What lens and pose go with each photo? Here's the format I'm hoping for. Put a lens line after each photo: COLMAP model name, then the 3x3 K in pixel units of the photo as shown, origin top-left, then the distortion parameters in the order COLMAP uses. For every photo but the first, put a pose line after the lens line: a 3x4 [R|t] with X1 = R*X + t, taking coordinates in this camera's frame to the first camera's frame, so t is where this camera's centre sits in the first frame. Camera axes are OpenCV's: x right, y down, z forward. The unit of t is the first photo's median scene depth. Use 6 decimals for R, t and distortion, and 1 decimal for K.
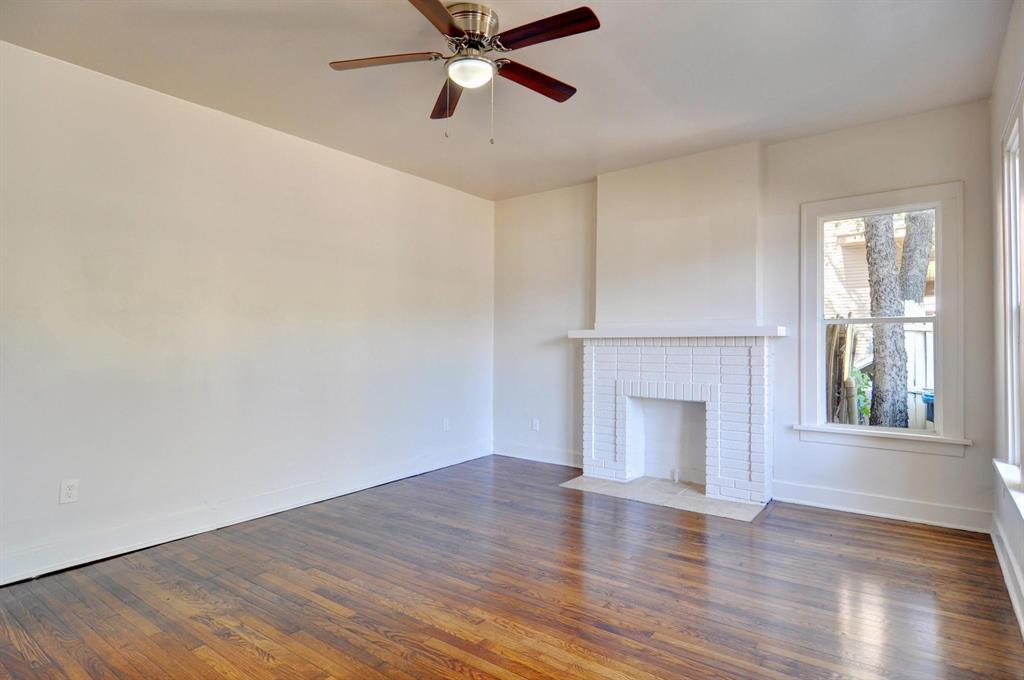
lens RADIAL K [[544.3, 0, 518.0], [0, 544.3, 345.7], [0, 0, 1]] dist [0.007522, 0.000135]
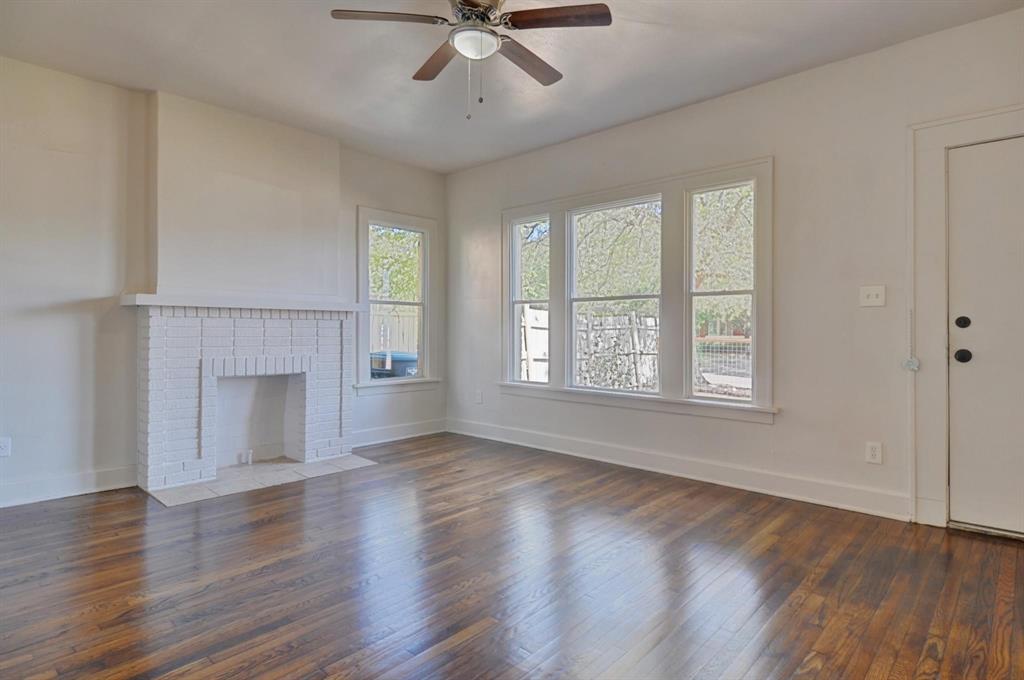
lens RADIAL K [[544.3, 0, 517.6], [0, 544.3, 329.6], [0, 0, 1]] dist [0.007522, 0.000135]
pose [[0.111067, -0.002949, 0.993809, -0.589847], [-0.005721, 0.999977, 0.003606, 0.014332], [-0.993796, -0.006086, 0.111048, 0.443335]]
